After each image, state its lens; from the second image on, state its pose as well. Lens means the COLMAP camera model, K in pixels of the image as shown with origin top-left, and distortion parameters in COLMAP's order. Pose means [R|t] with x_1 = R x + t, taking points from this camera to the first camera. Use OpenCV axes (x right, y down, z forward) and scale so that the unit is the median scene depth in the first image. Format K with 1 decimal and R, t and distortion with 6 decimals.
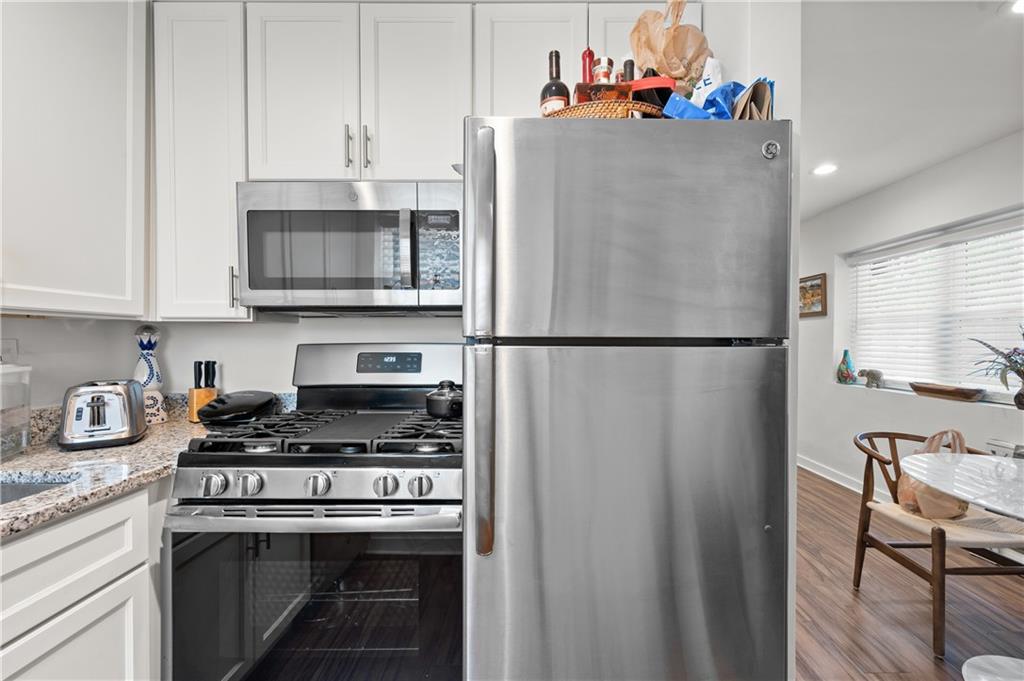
lens RADIAL K [[426.4, 0, 515.6], [0, 426.4, 345.9], [0, 0, 1]] dist [-0.000460, -0.000169]
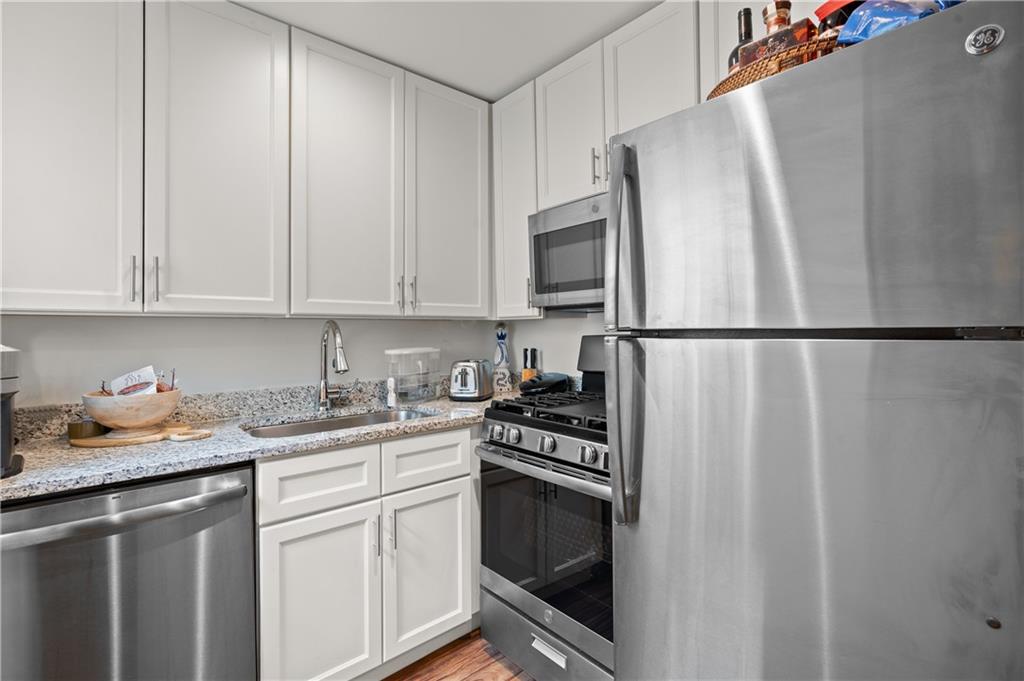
lens RADIAL K [[471.4, 0, 512.0], [0, 471.4, 340.5], [0, 0, 1]] dist [-0.001898, -0.000071]
pose [[0.653427, 0.007299, -0.756954, 0.439702], [-0.002303, 0.999968, 0.007655, -0.000763], [0.756986, -0.003259, 0.653423, -0.014479]]
